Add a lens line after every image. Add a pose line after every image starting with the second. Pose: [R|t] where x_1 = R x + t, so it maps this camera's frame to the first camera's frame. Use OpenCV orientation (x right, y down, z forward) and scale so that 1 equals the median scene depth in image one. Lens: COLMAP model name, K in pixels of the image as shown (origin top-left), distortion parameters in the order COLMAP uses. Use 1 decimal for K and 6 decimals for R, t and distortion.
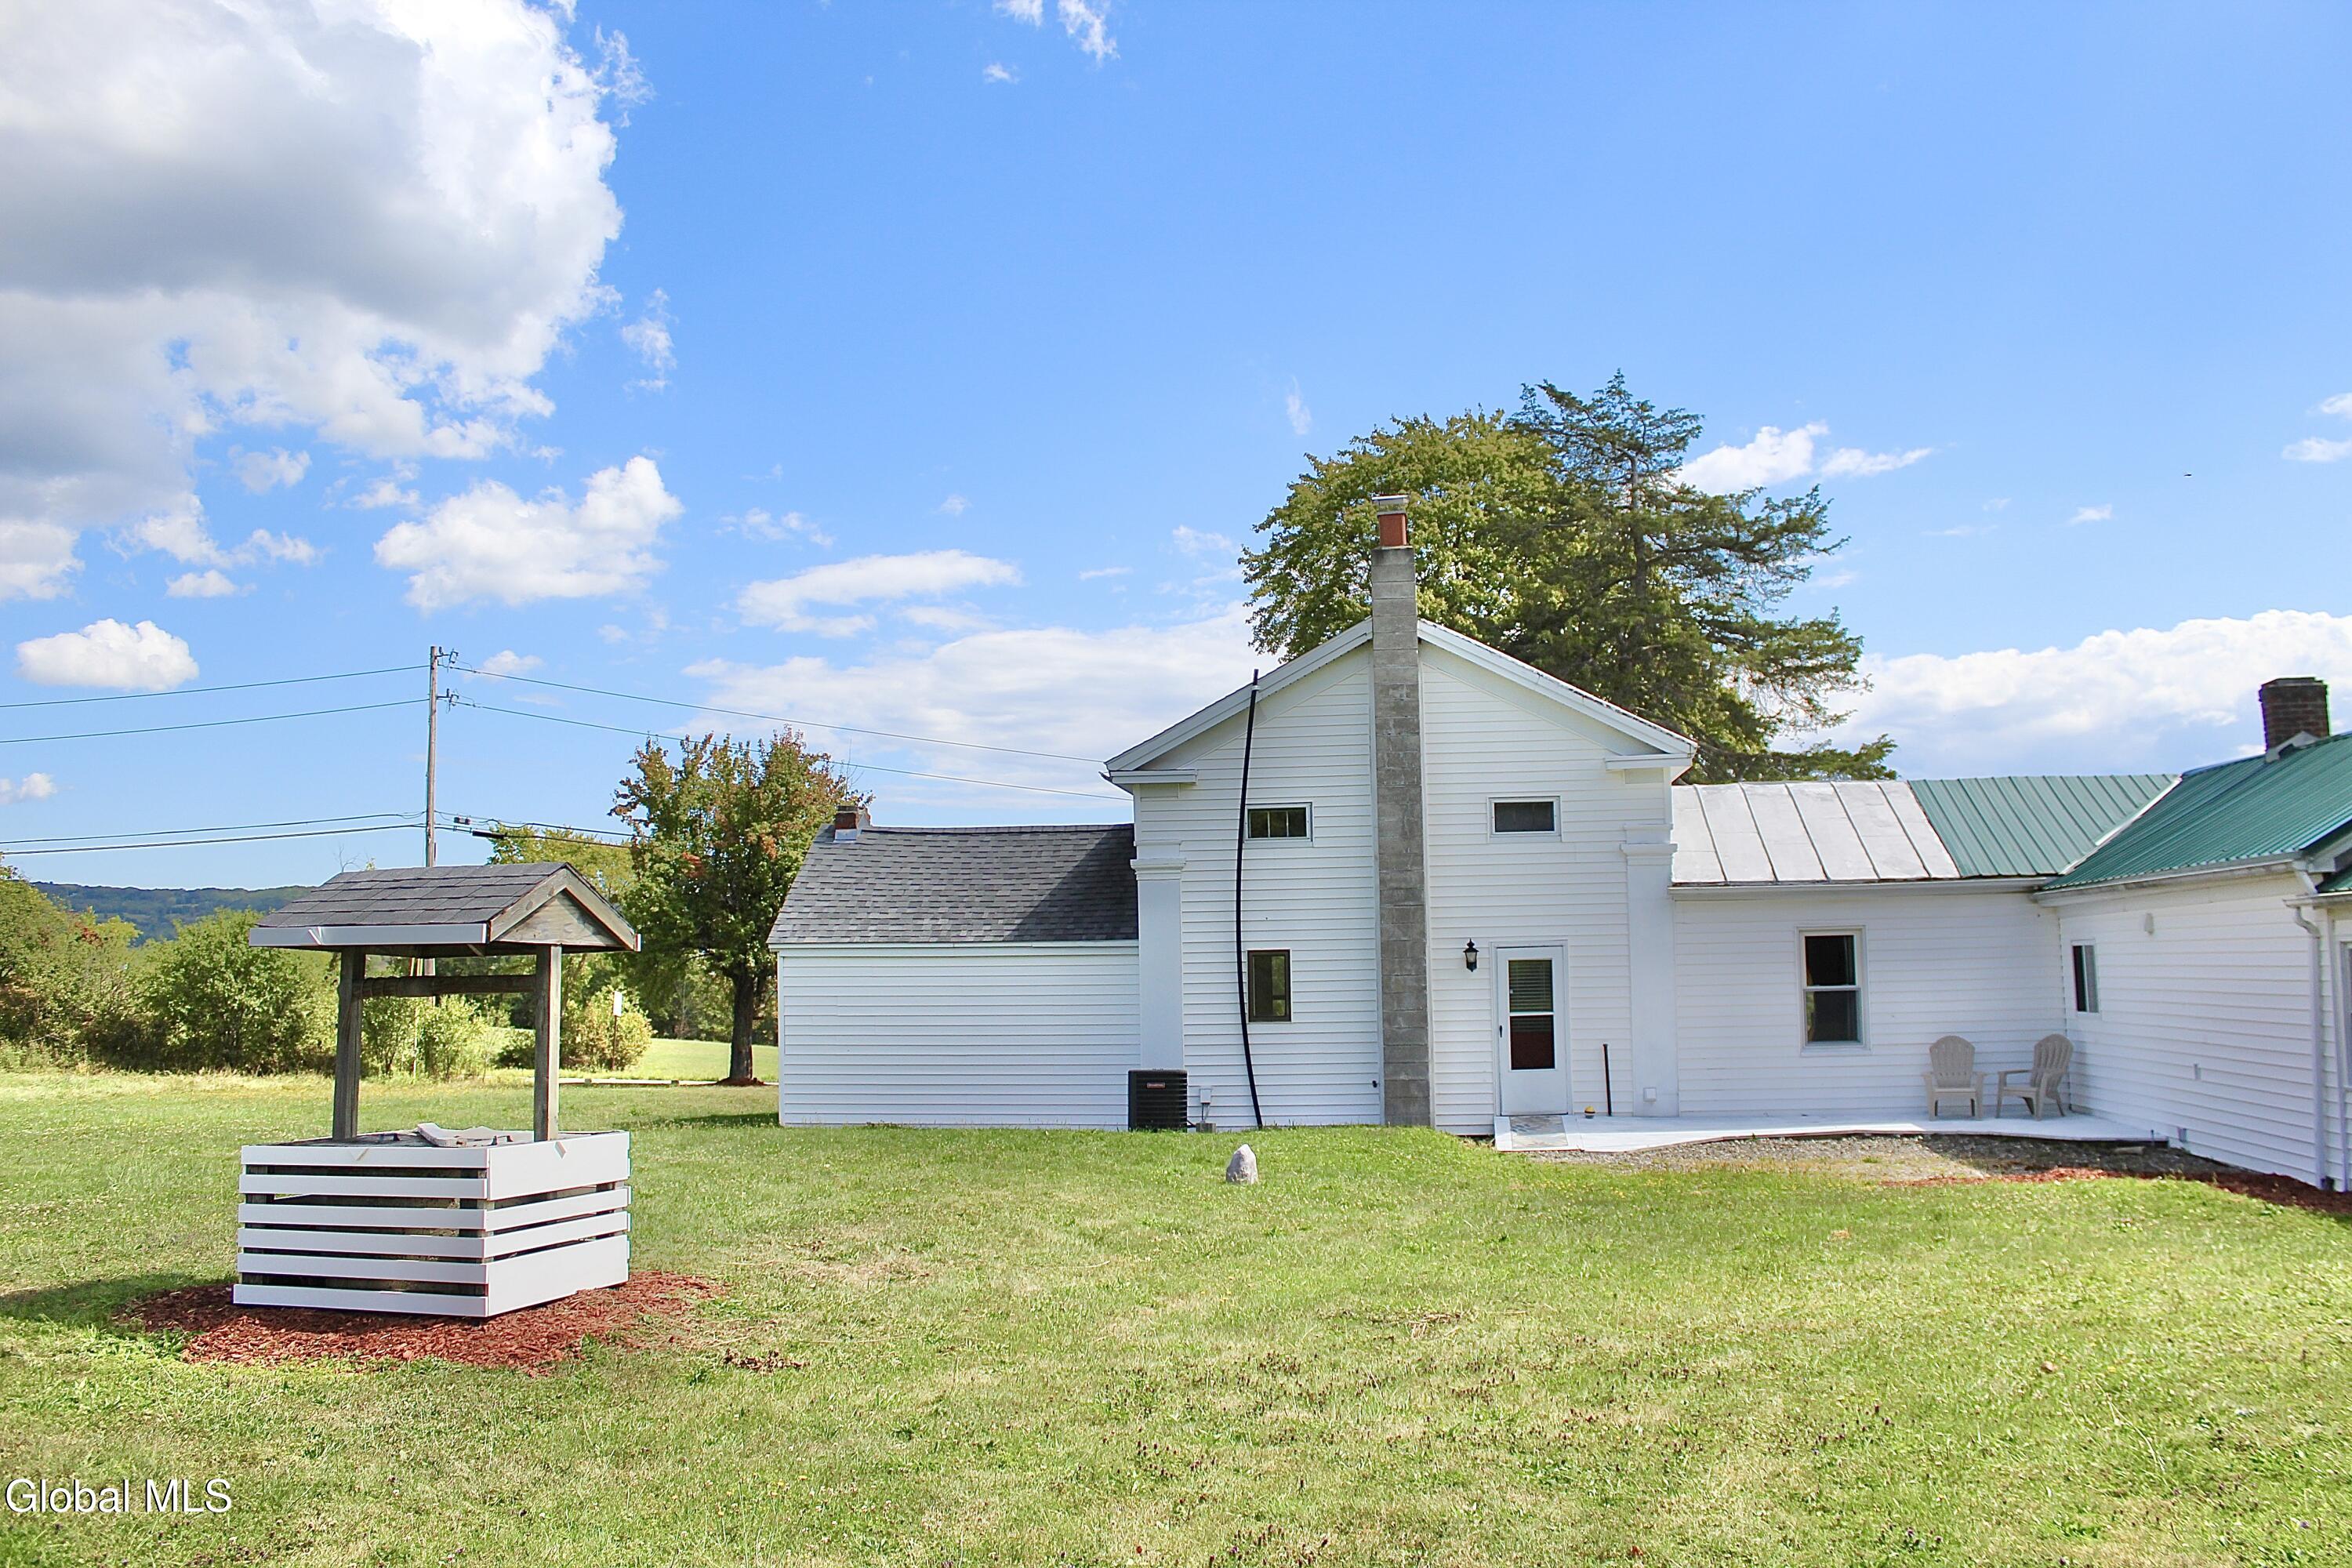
lens RADIAL K [[1944.9, 0, 1213.3], [0, 1944.9, 768.0], [0, 0, 1]] dist [-0.155037, 0.129384]
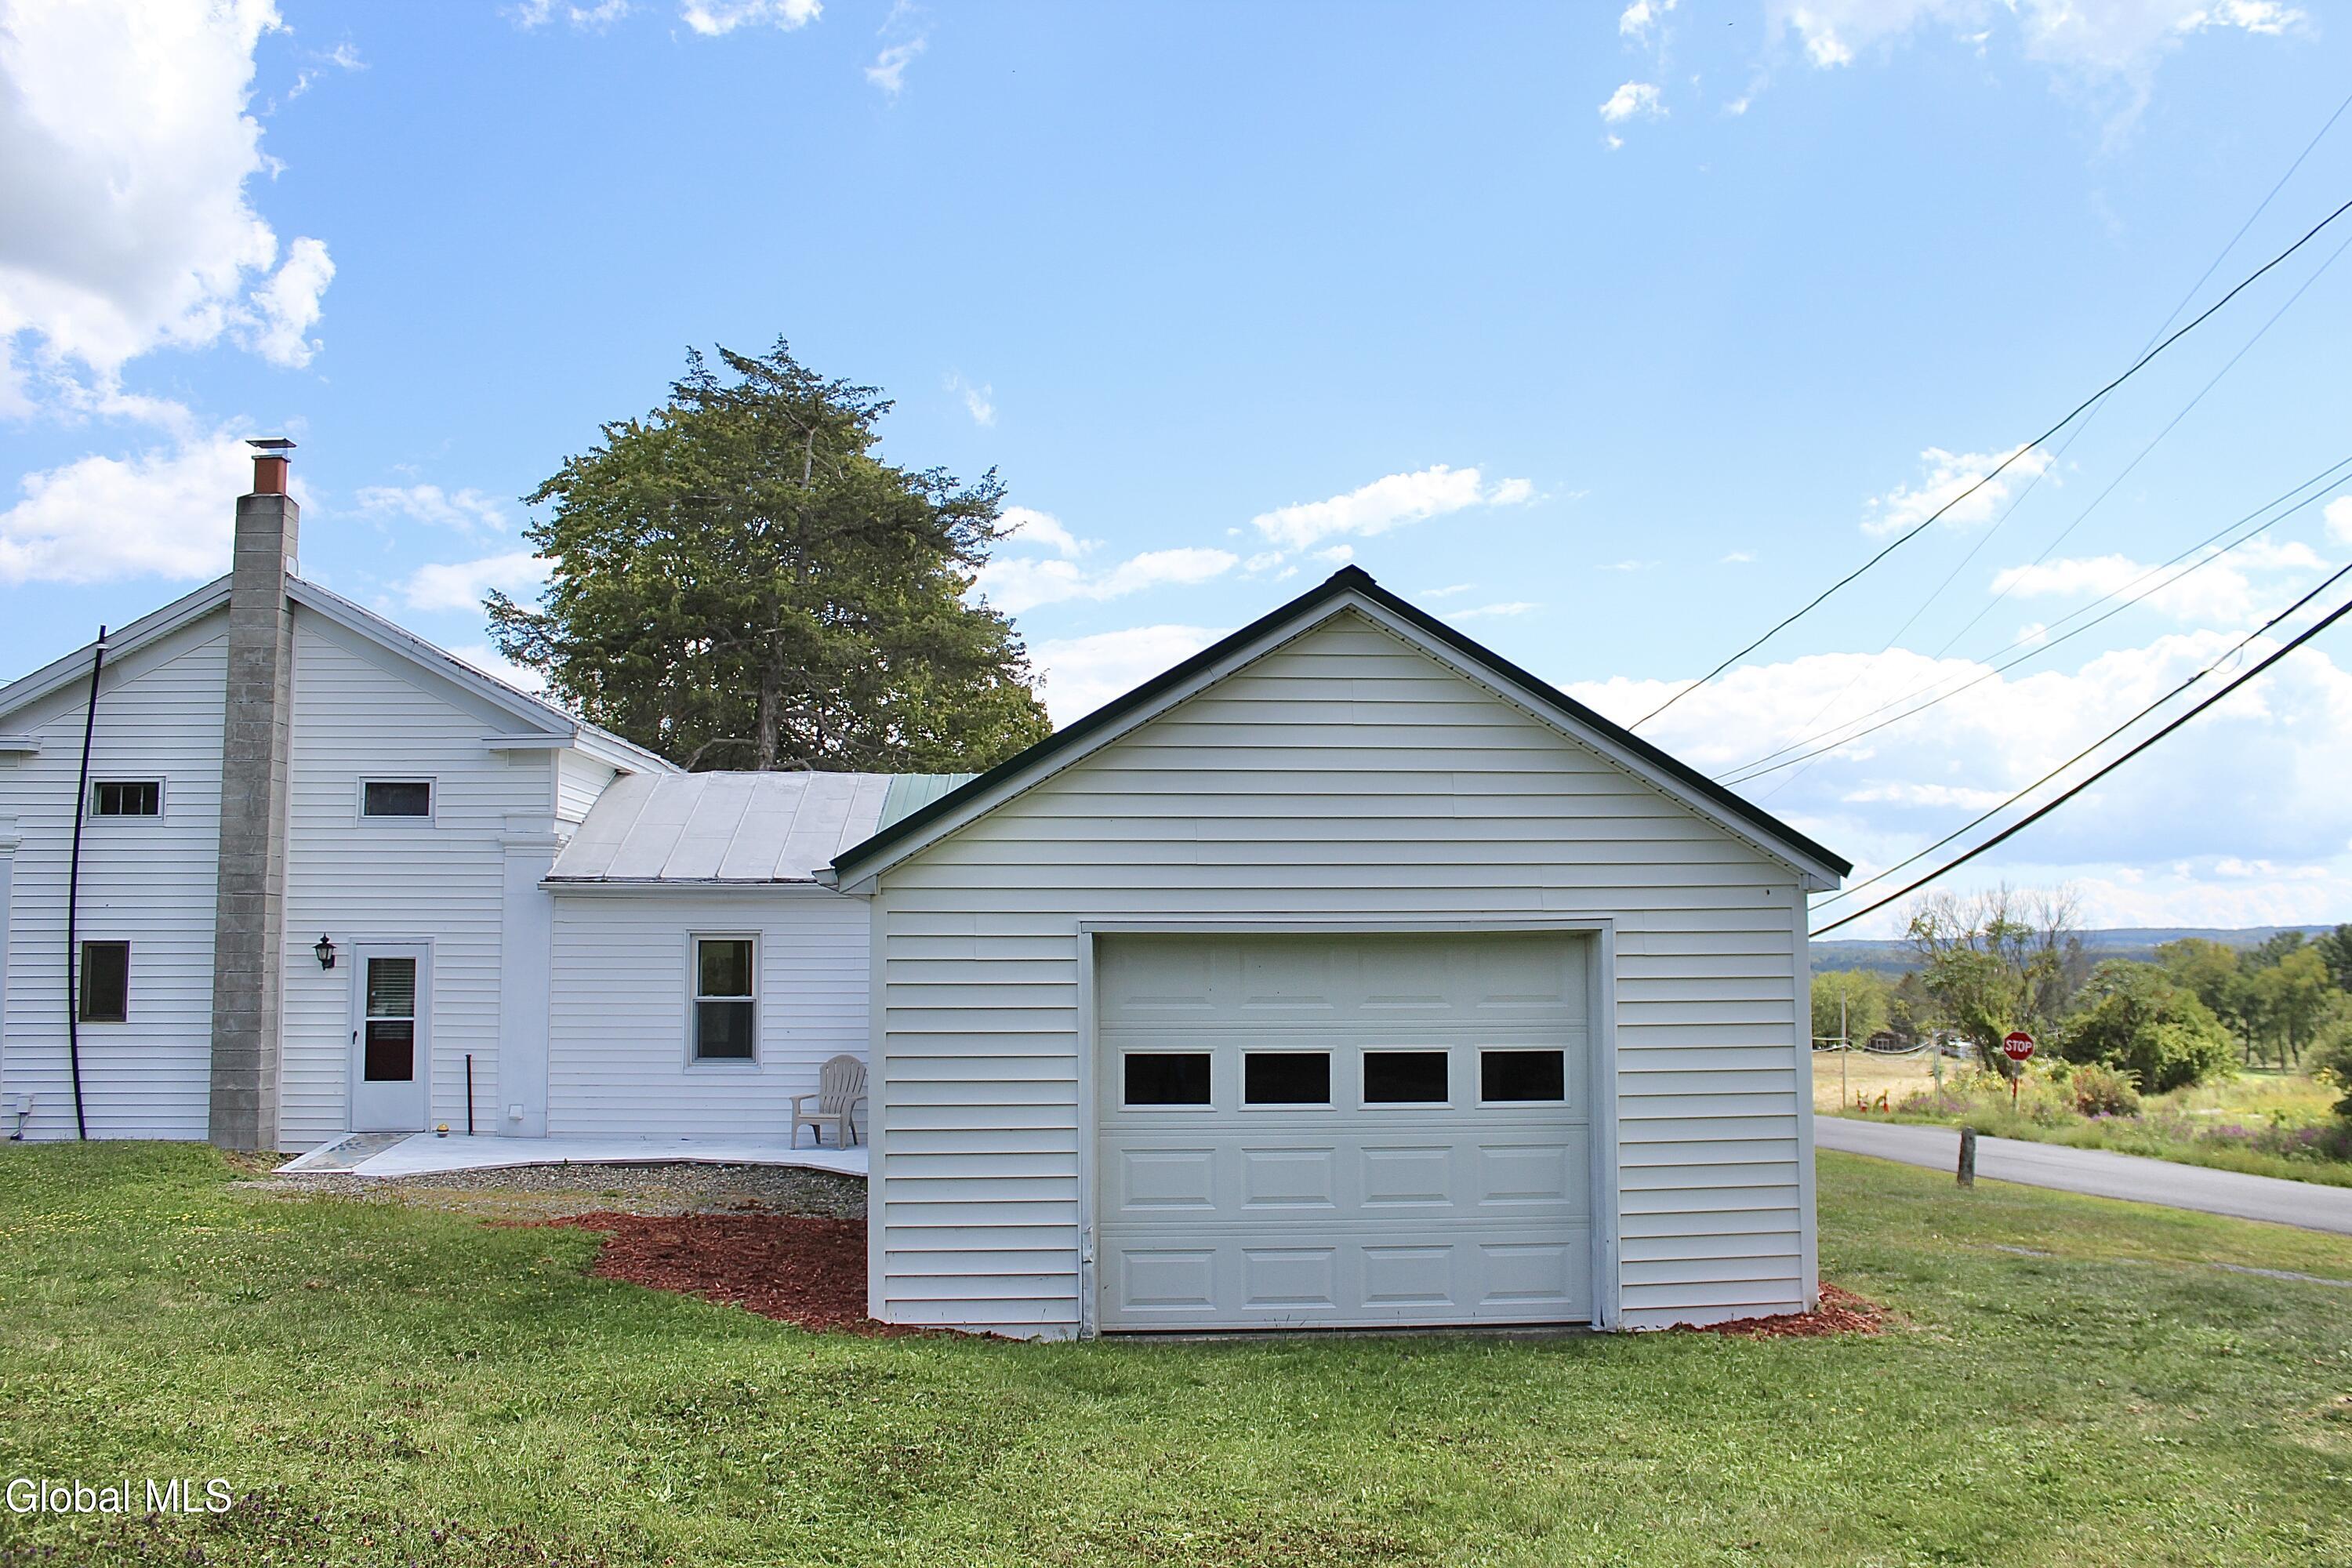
lens RADIAL K [[1944.9, 0, 1200.1], [0, 1944.9, 769.8], [0, 0, 1]] dist [-0.155037, 0.129384]
pose [[0.984571, 0.028214, 0.172698, 0.379923], [-0.027593, 0.999601, -0.005993, 0.006748], [-0.172798, 0.001135, 0.984957, 0.070037]]
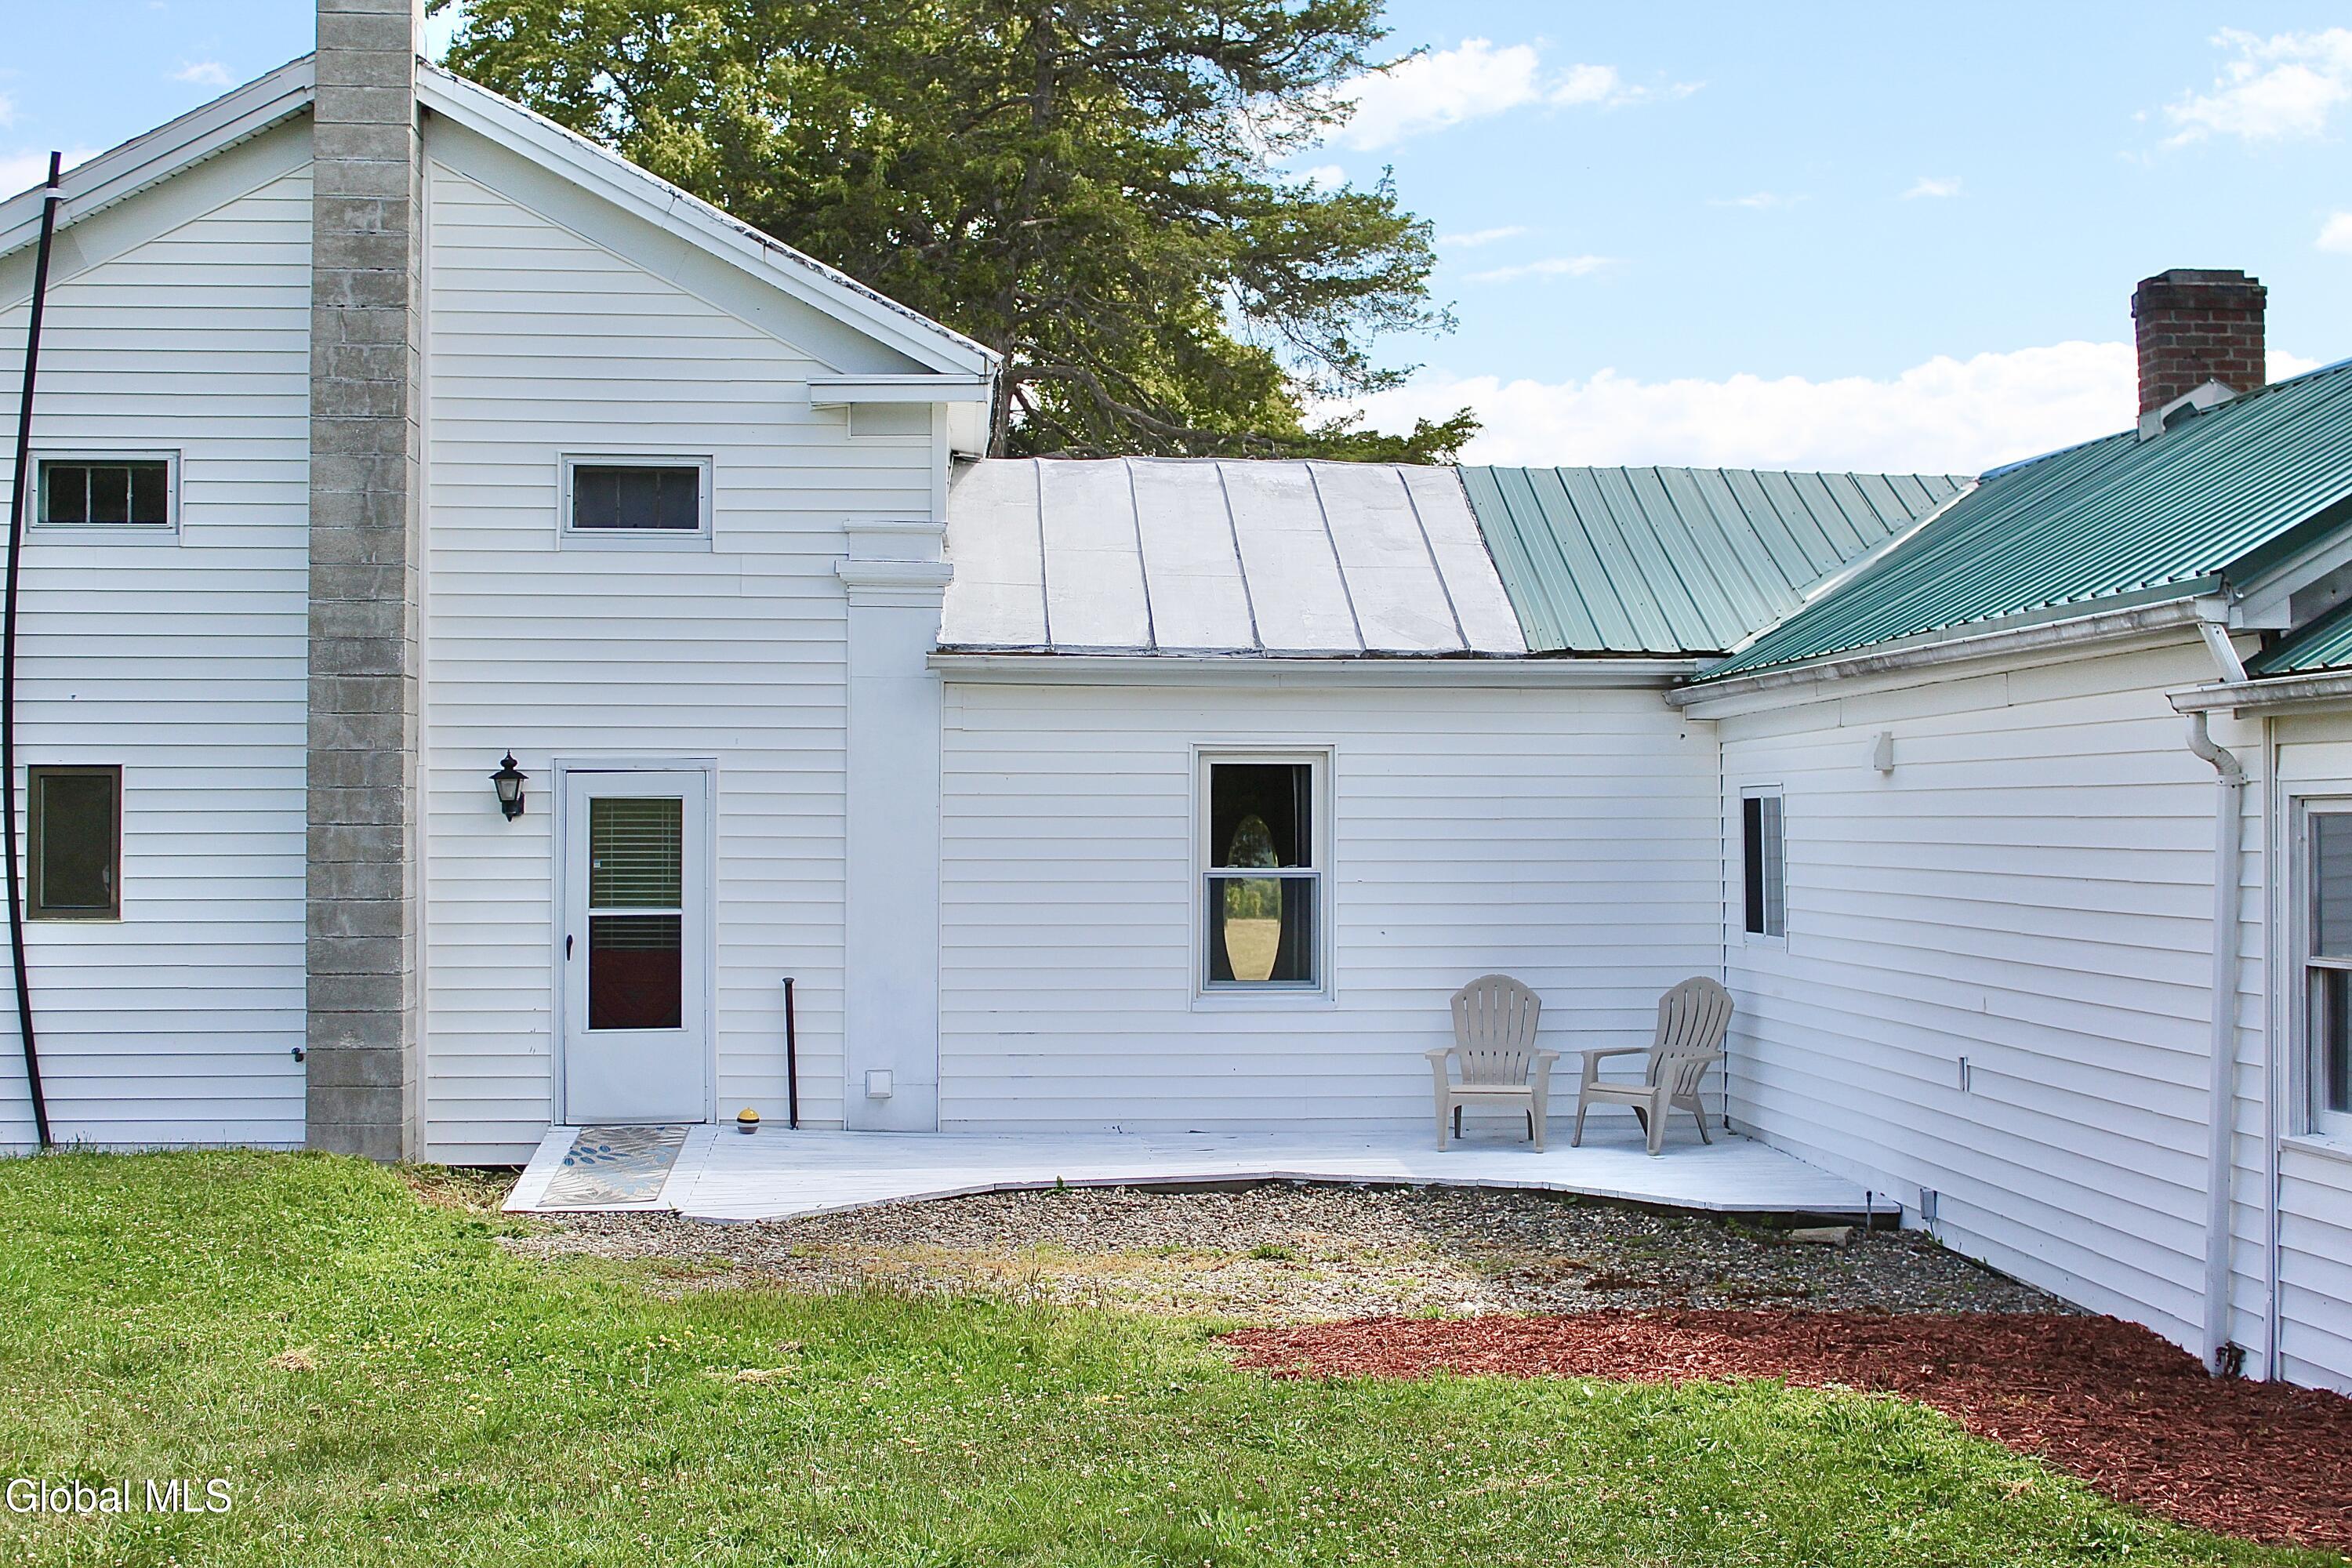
lens RADIAL K [[2953.9, 0, 1191.4], [0, 2953.9, 754.1], [0, 0, 1]] dist [-0.056356, 0.000000]
pose [[0.978433, 0.021834, 0.205408, 0.148788], [-0.038192, 0.996375, 0.076010, 0.028334], [-0.203004, -0.082216, 0.975720, 0.268914]]
